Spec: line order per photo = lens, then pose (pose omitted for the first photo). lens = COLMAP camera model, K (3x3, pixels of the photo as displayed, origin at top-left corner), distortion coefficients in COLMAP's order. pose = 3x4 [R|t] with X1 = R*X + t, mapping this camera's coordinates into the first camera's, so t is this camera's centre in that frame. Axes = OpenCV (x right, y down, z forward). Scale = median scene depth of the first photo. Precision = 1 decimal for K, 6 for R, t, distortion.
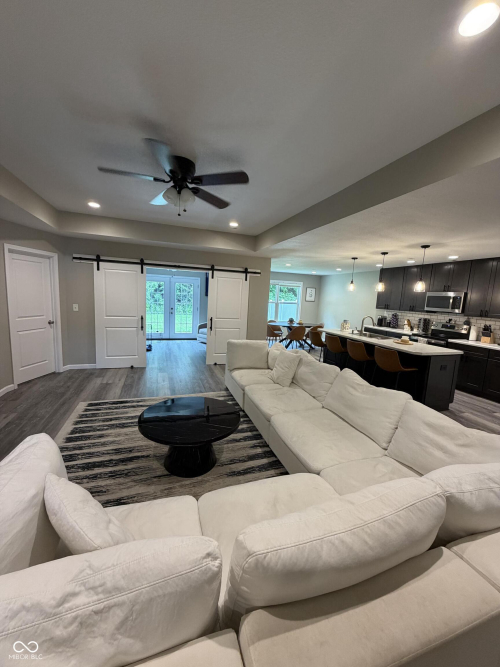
lens RADIAL K [[265.0, 0, 249.6], [0, 265.0, 331.8], [0, 0, 1]] dist [0.000399, -0.000217]
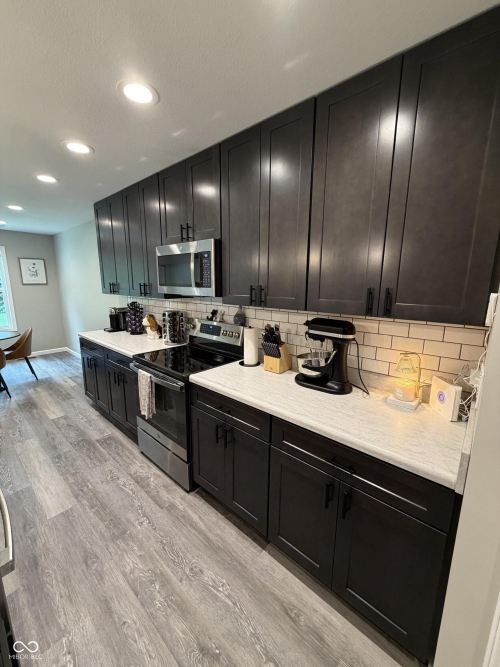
lens RADIAL K [[265.0, 0, 249.6], [0, 265.0, 331.8], [0, 0, 1]] dist [0.000399, -0.000217]
pose [[0.865876, -0.133457, 0.482129, 0.674053], [0.101979, 0.990610, 0.091061, -0.053938], [-0.489754, -0.029680, 0.871355, 0.673083]]
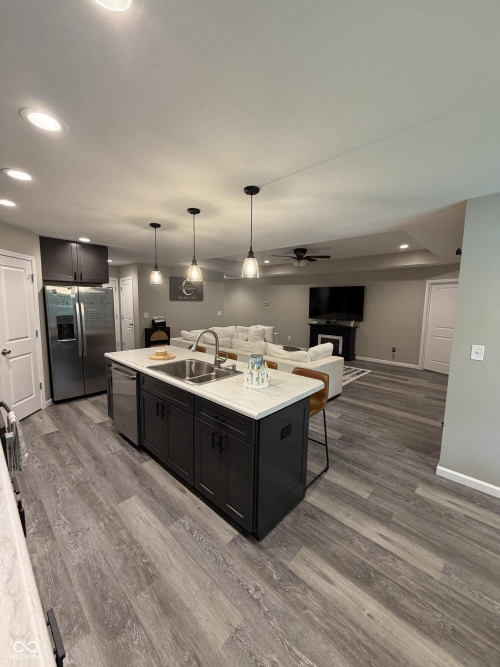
lens RADIAL K [[265.0, 0, 249.6], [0, 265.0, 331.8], [0, 0, 1]] dist [0.000399, -0.000217]
pose [[-0.881907, -0.009209, -0.471334, 0.621449], [-0.123688, 0.969303, 0.212493, -0.175008], [0.454908, 0.245697, -0.855974, 1.486711]]
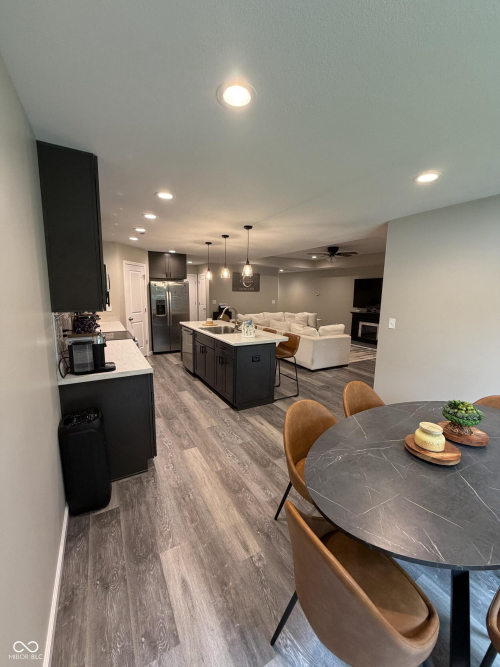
lens RADIAL K [[265.0, 0, 249.6], [0, 265.0, 331.8], [0, 0, 1]] dist [0.000399, -0.000217]
pose [[-0.980943, -0.036807, -0.190776, 0.552593], [-0.089141, 0.957710, 0.273579, -0.224609], [0.172638, 0.285372, -0.942740, 1.862303]]
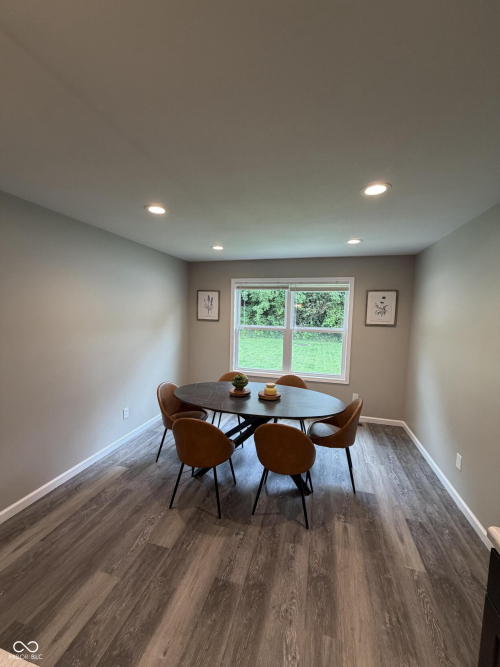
lens RADIAL K [[265.0, 0, 249.6], [0, 265.0, 331.8], [0, 0, 1]] dist [0.000399, -0.000217]
pose [[0.824411, 0.013254, -0.565836, 0.589062], [-0.059289, 0.996248, -0.063047, -0.146180], [0.562877, 0.085524, 0.822104, 1.194099]]
